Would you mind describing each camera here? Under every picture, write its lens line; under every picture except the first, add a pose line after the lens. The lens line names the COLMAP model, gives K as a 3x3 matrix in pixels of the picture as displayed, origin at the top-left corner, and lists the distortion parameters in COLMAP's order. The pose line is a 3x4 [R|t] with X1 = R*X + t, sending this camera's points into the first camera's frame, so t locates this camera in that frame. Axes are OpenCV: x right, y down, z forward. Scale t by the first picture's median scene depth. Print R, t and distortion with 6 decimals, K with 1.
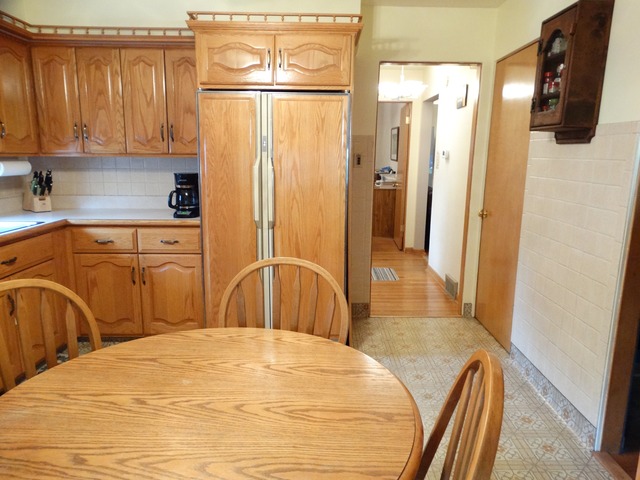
lens RADIAL K [[453.1, 0, 320.0], [0, 453.1, 240.0], [0, 0, 1]] dist [-0.031224, 0.041798]
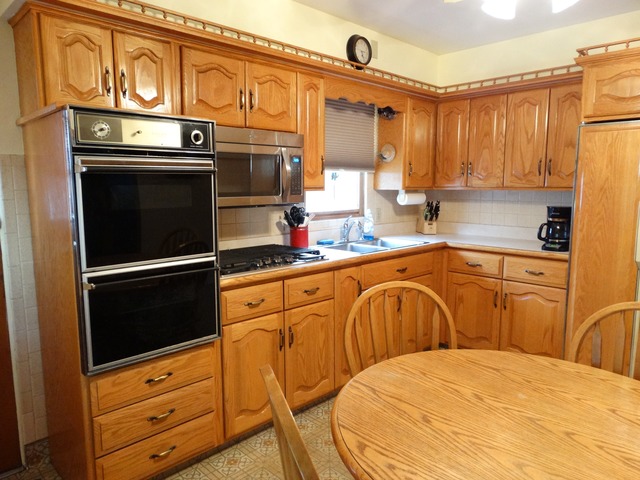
lens RADIAL K [[453.1, 0, 320.0], [0, 453.1, 240.0], [0, 0, 1]] dist [-0.031224, 0.041798]
pose [[0.698516, 0.080012, -0.711108, 0.052799], [-0.128428, 0.991612, -0.014581, 0.009011], [0.703976, 0.101511, 0.702932, -0.073576]]
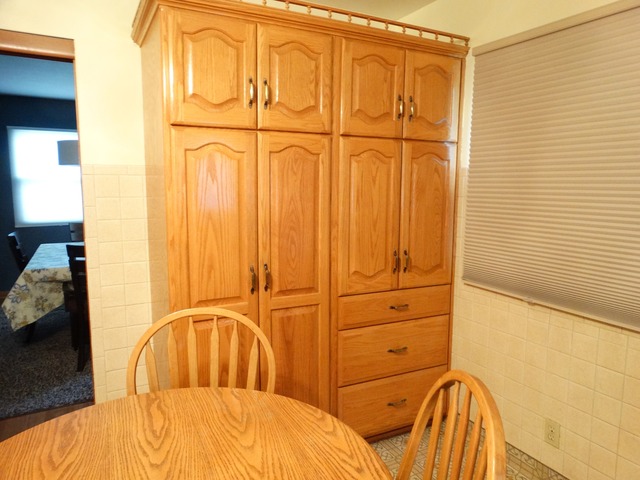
lens RADIAL K [[453.1, 0, 320.0], [0, 453.1, 240.0], [0, 0, 1]] dist [-0.031224, 0.041798]
pose [[-0.455511, -0.119389, 0.882188, -0.511488], [0.164151, 0.962710, 0.215044, -0.113633], [-0.874965, 0.242767, -0.418927, 0.437735]]
